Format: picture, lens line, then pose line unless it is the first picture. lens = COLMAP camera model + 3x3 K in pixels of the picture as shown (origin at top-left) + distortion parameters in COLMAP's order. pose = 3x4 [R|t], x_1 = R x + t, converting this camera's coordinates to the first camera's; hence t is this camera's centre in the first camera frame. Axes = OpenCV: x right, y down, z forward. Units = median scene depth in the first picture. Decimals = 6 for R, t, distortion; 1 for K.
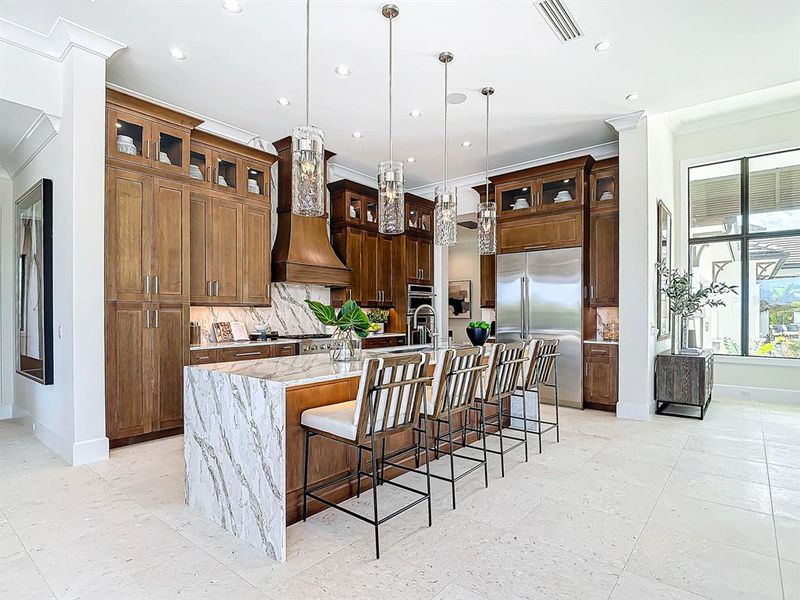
lens RADIAL K [[430.8, 0, 400.5], [0, 430.8, 306.0], [0, 0, 1]] dist [-0.003552, -0.000202]
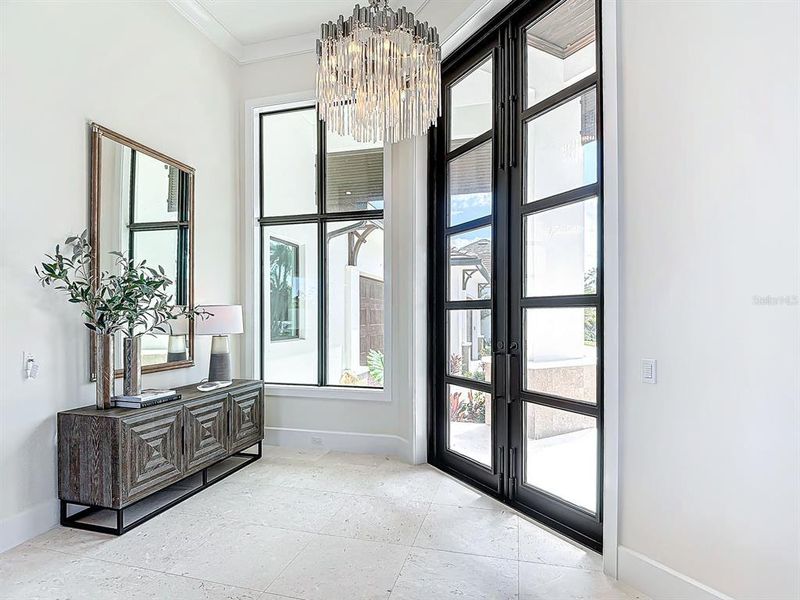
lens RADIAL K [[430.8, 0, 399.6], [0, 430.8, 306.5], [0, 0, 1]] dist [-0.003552, -0.000202]
pose [[0.913986, 0.009185, 0.405643, 0.628945], [-0.007668, 0.999956, -0.005363, -0.012693], [-0.405674, 0.001792, 0.914016, 0.296999]]
